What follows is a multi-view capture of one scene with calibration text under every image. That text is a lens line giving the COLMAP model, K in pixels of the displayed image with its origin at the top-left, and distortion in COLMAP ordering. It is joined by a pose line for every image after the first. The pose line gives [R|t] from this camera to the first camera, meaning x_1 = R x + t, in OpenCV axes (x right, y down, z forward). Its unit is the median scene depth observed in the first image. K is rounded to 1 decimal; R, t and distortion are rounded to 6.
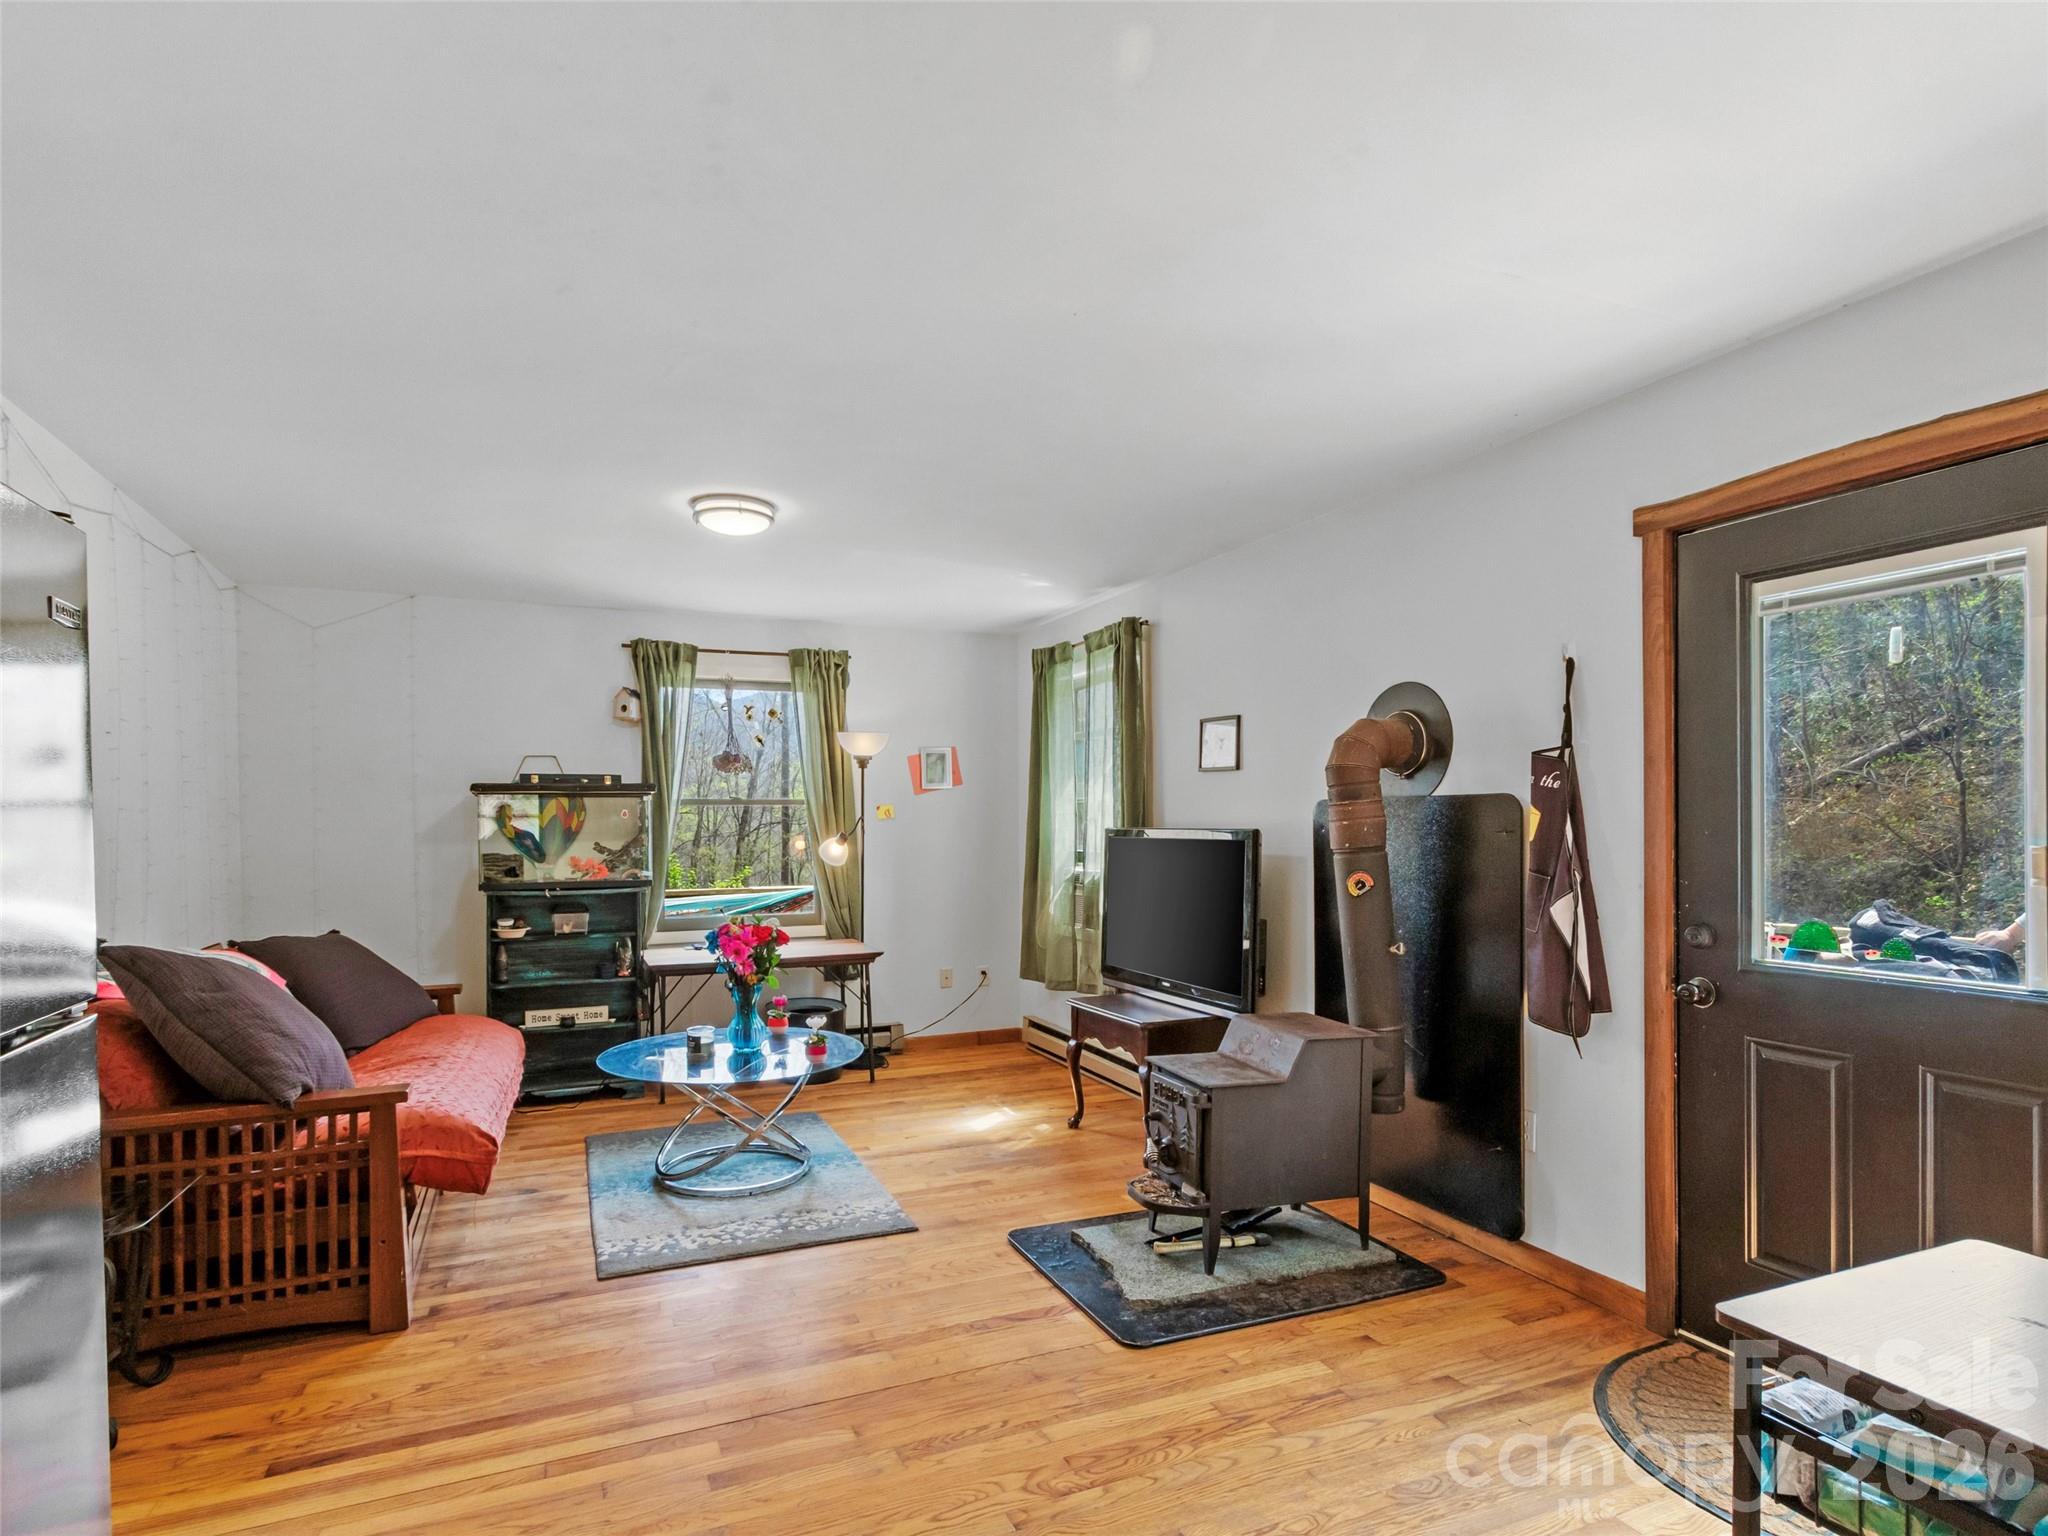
lens RADIAL K [[1061.9, 0, 1012.3], [0, 1061.9, 786.9], [0, 0, 1]] dist [-0.000351, -0.000565]
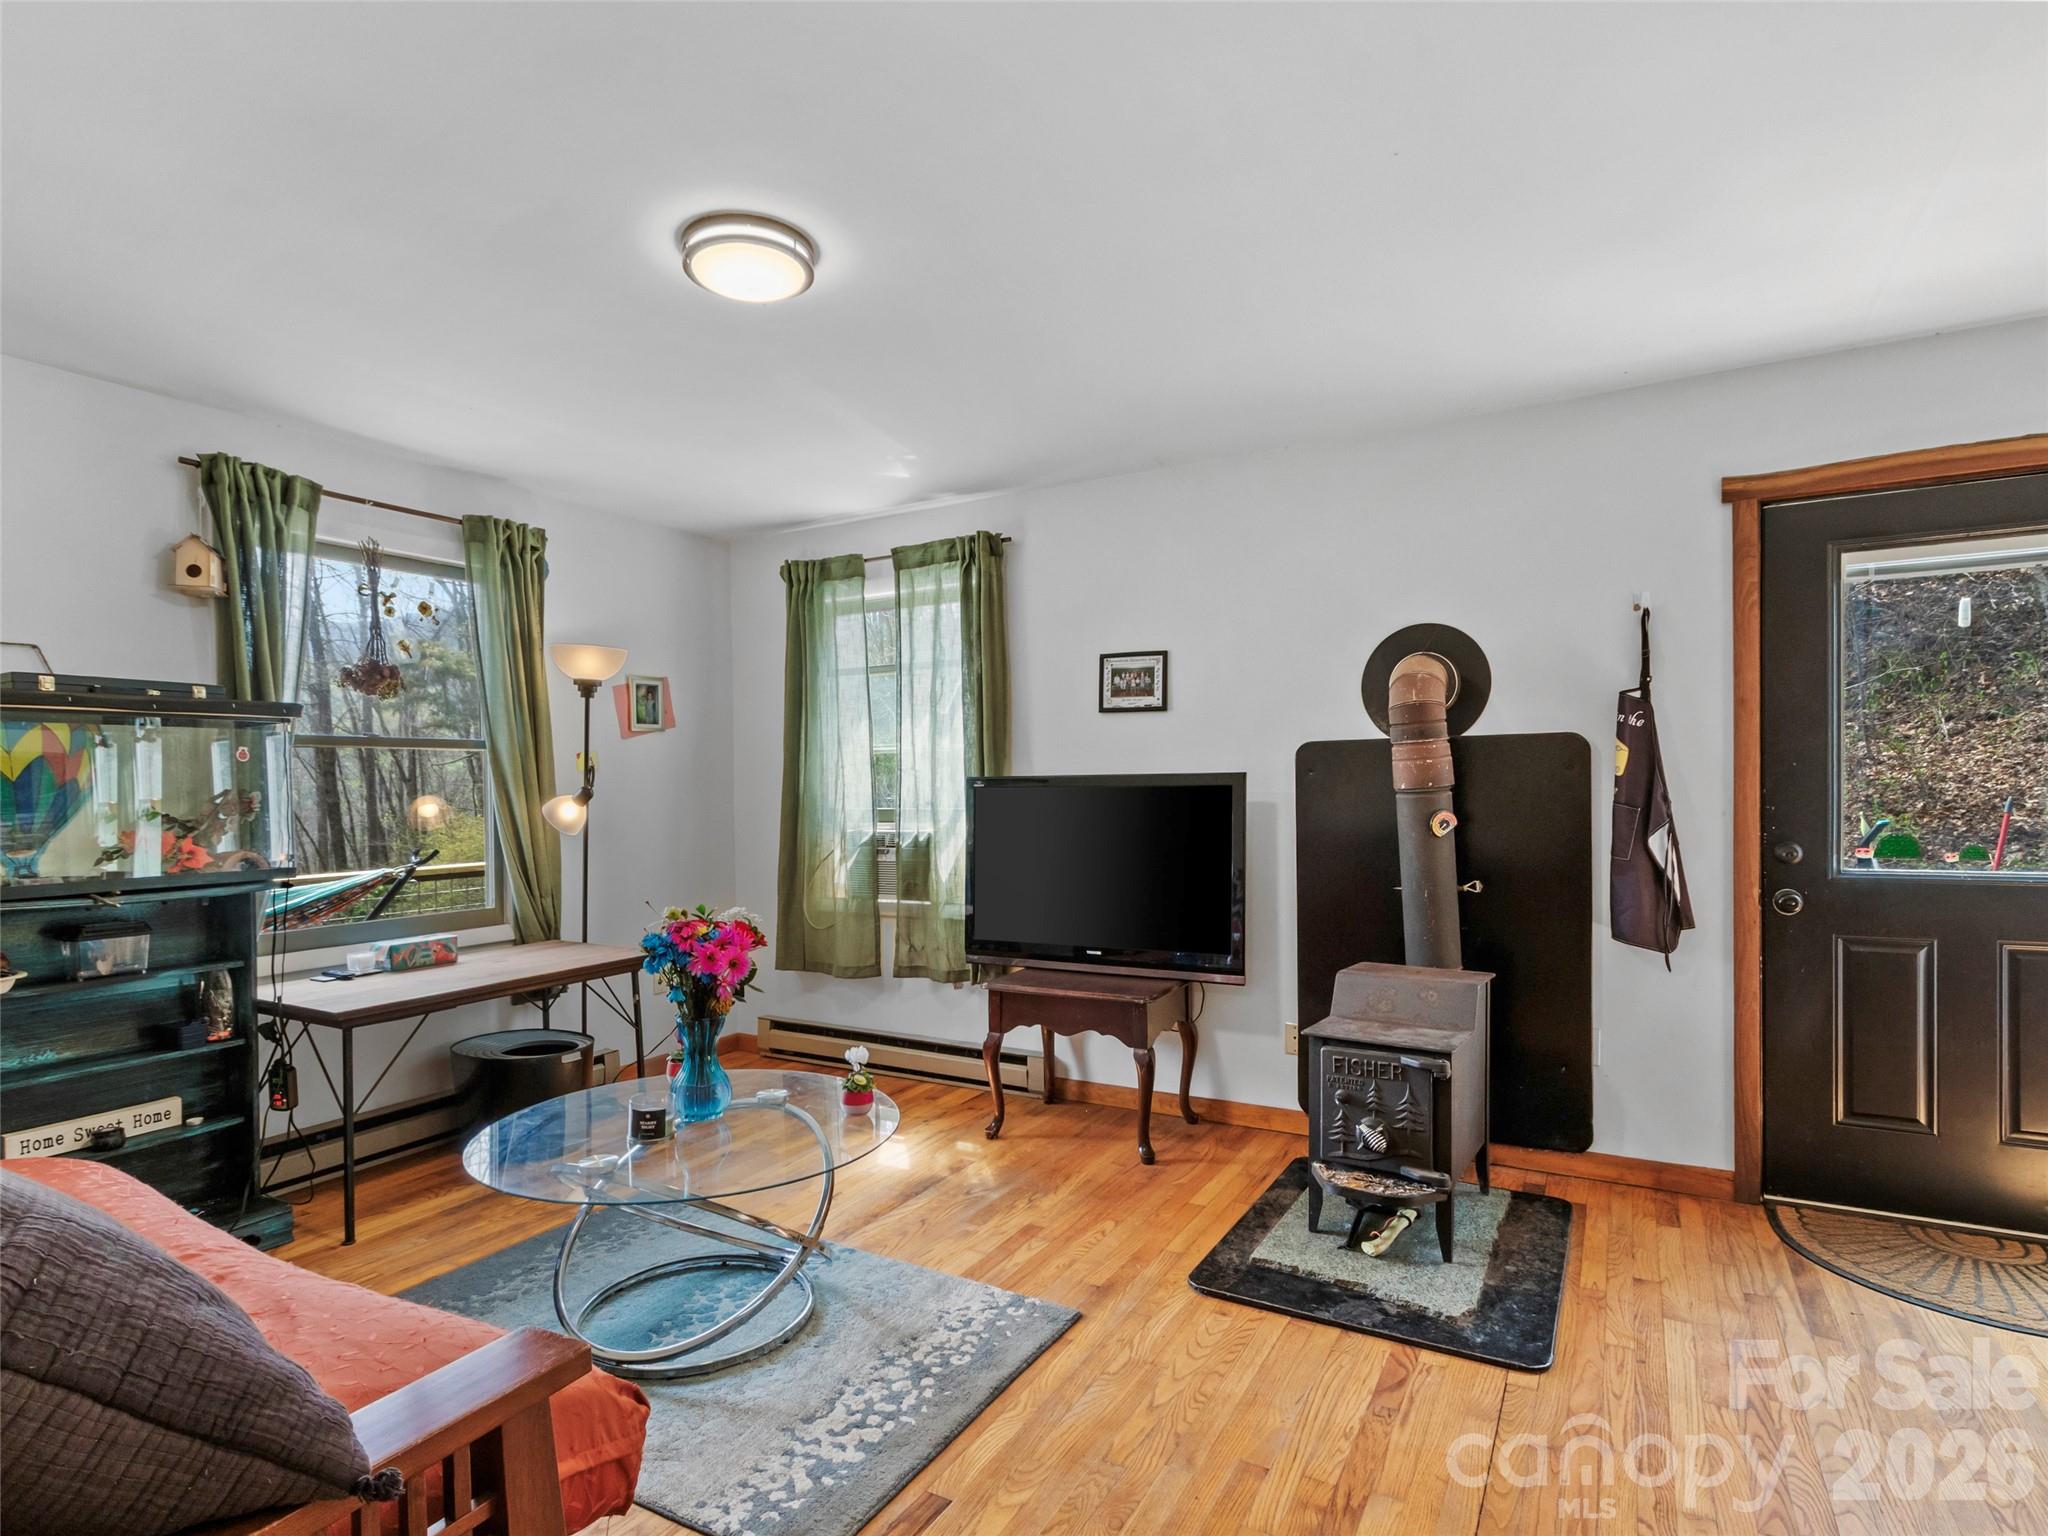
lens RADIAL K [[1049.7, 0, 1014.1], [0, 1049.7, 766.4], [0, 0, 1]] dist [0.001069, 0.000735]
pose [[0.802655, 0.005945, 0.596414, -0.448486], [-0.010216, 0.999941, 0.003783, 0.031214], [-0.596356, -0.009129, 0.802668, 0.363625]]
